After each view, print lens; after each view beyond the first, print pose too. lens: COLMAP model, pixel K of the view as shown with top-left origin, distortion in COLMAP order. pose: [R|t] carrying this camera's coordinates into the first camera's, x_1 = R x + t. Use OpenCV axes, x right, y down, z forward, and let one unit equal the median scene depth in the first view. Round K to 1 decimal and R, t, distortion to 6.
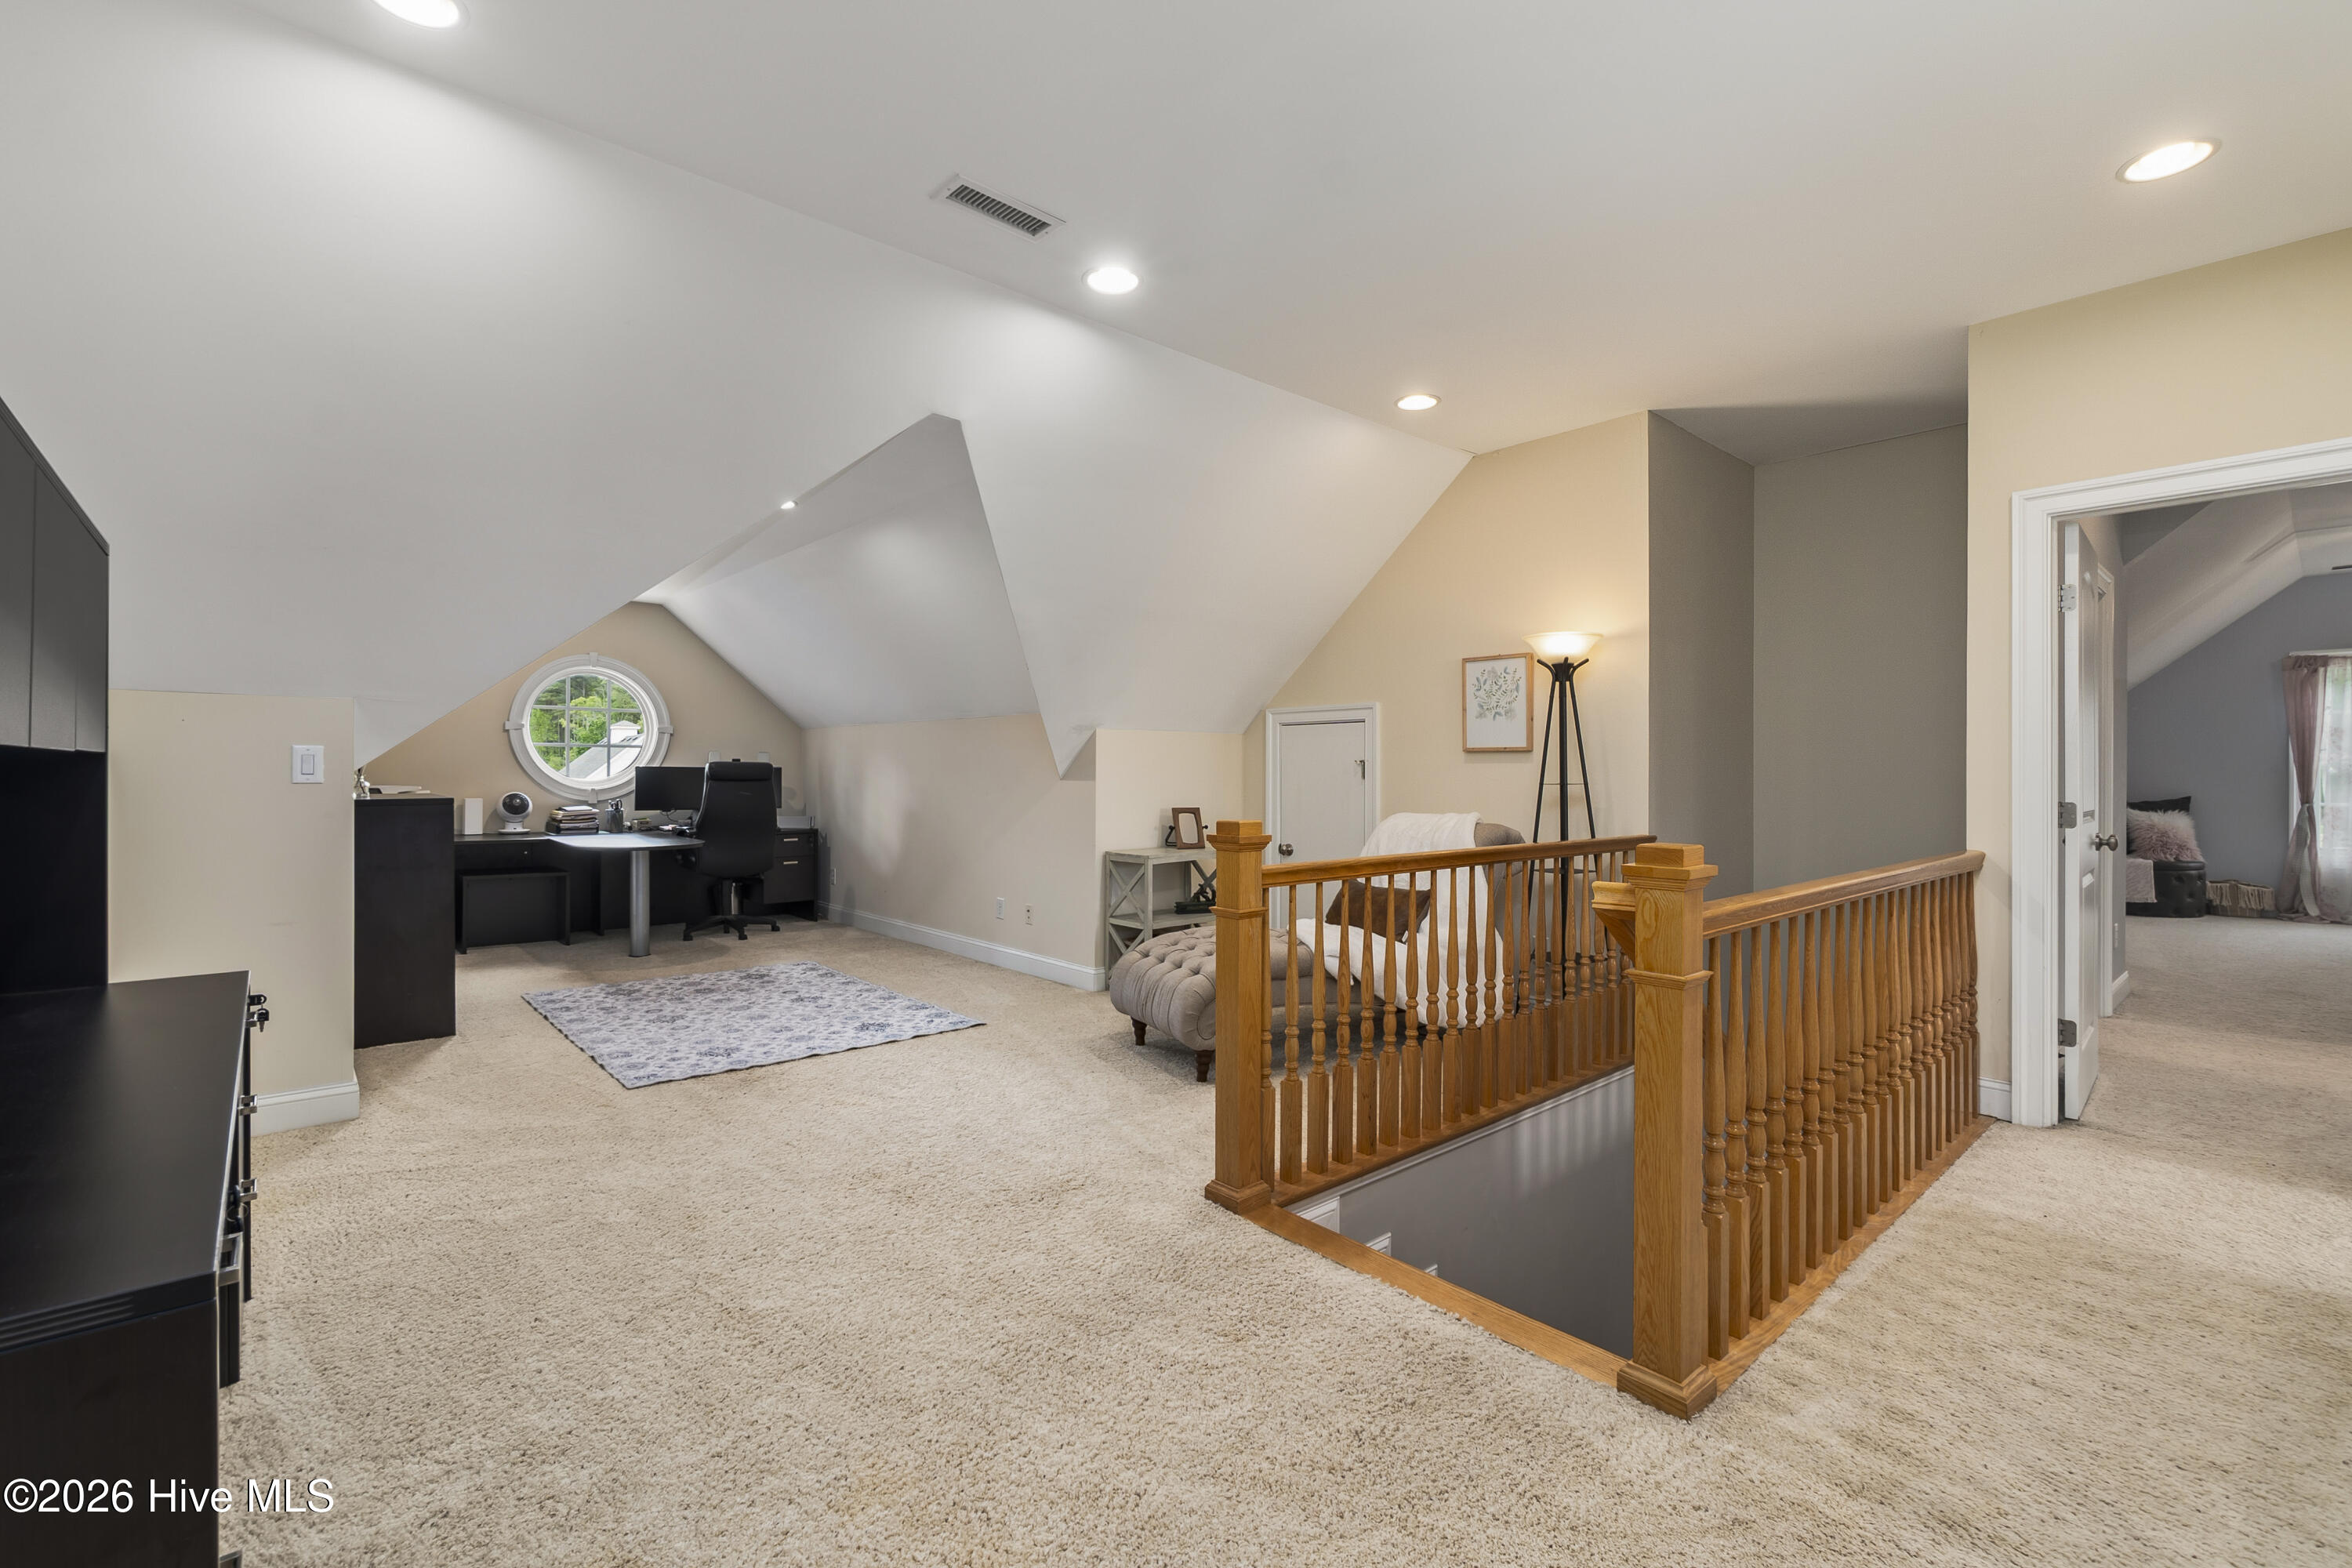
lens RADIAL K [[1036.2, 0, 1156.6], [0, 1036.2, 772.6], [0, 0, 1]] dist [-0.003997, -0.000187]
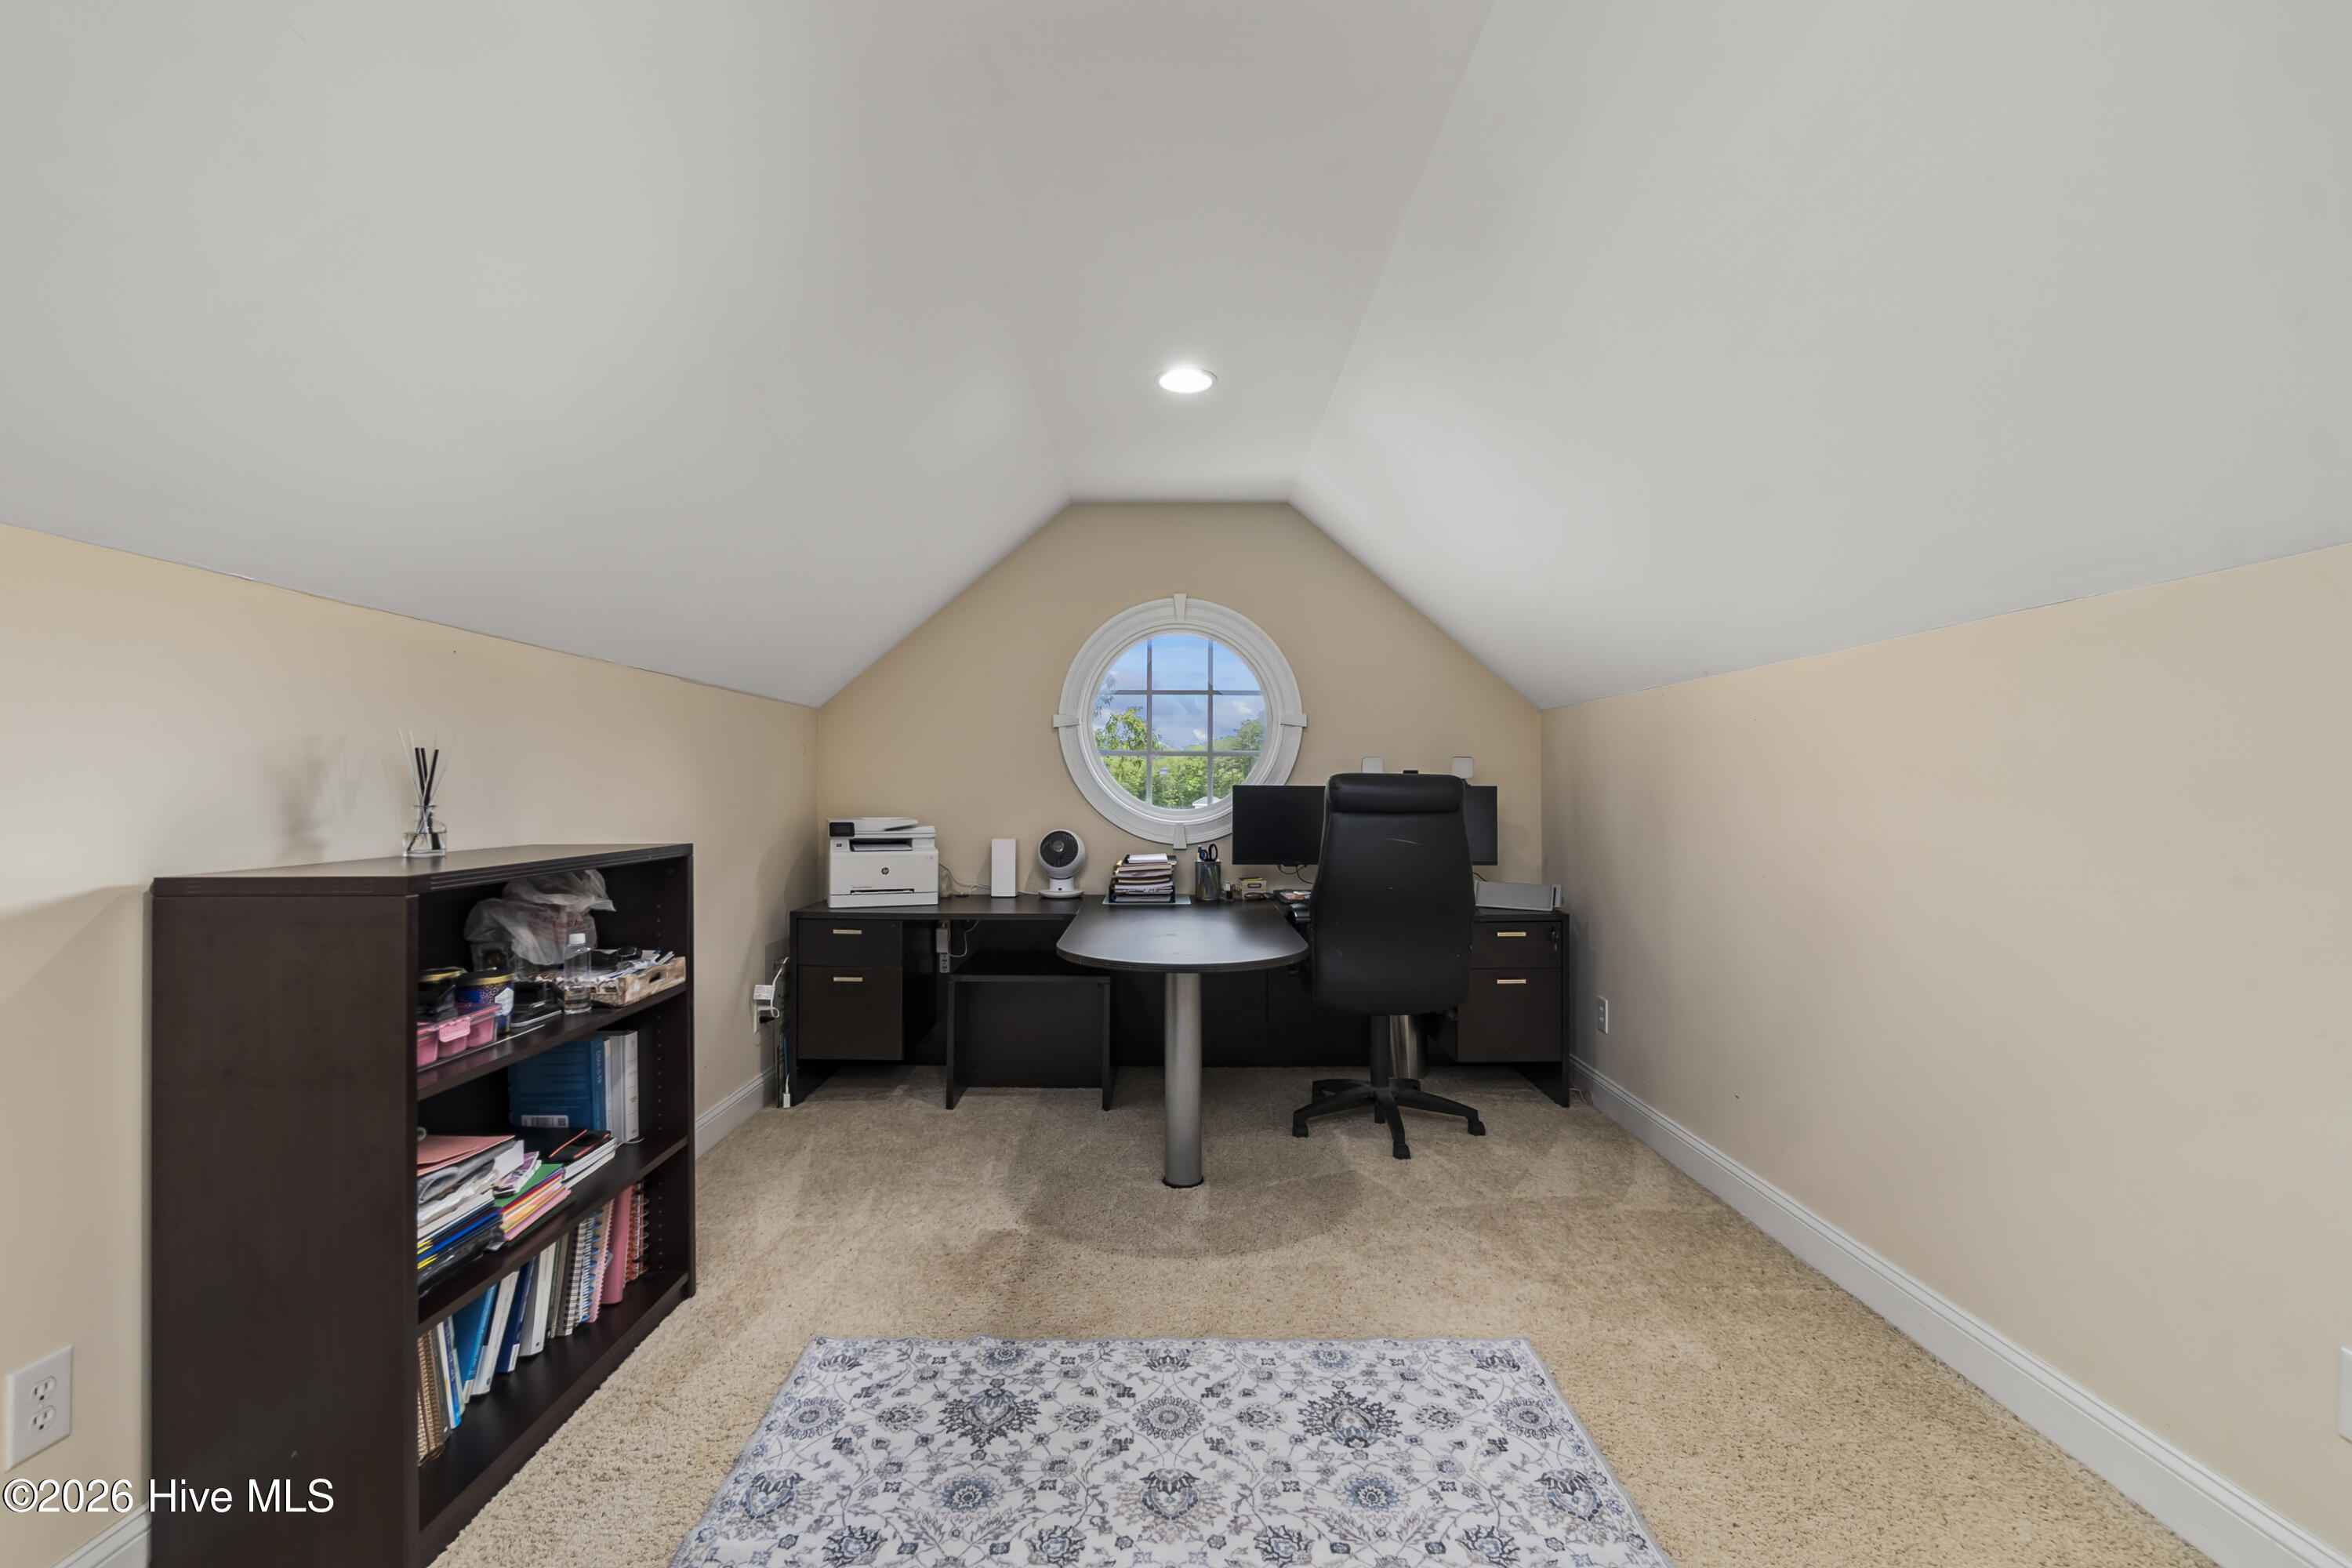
lens RADIAL K [[1036.2, 0, 1188.6], [0, 1036.2, 787.0], [0, 0, 1]] dist [-0.003997, -0.000187]
pose [[0.744018, -0.011841, -0.668055, -0.146763], [0.004541, 0.999909, -0.012666, 0.001509], [0.668144, 0.006390, 0.744004, 0.563874]]
